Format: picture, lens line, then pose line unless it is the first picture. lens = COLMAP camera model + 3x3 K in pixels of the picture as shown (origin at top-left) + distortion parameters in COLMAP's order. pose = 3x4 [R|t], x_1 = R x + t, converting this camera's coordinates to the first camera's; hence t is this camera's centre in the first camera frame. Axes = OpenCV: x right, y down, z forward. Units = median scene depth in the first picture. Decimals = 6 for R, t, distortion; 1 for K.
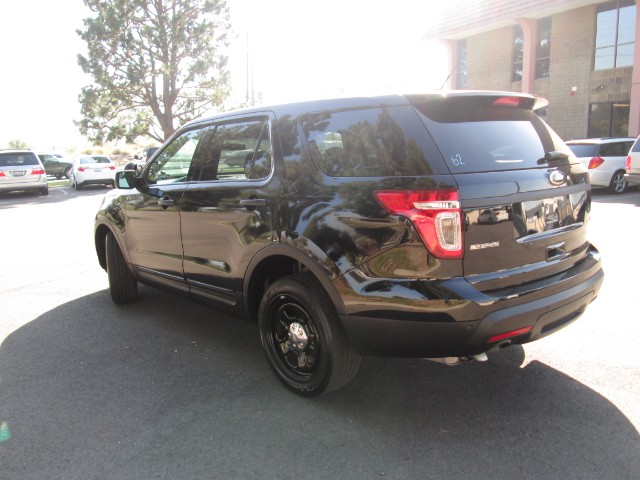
lens RADIAL K [[518.1, 0, 320.0], [0, 518.1, 240.0], [0, 0, 1]] dist [-0.029540, -0.006422]
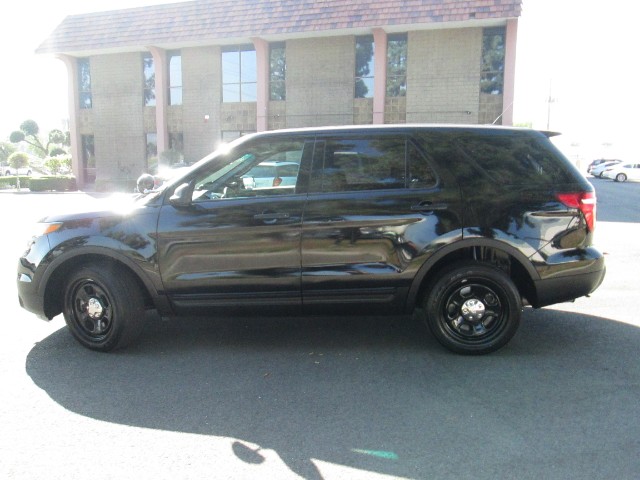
lens RADIAL K [[518.1, 0, 320.0], [0, 518.1, 240.0], [0, 0, 1]] dist [-0.029540, -0.006422]
pose [[0.733364, -0.079629, 0.675157, -0.114394], [0.108492, 0.994097, -0.000600, -0.002424], [-0.671124, 0.073689, 0.737674, 0.029492]]
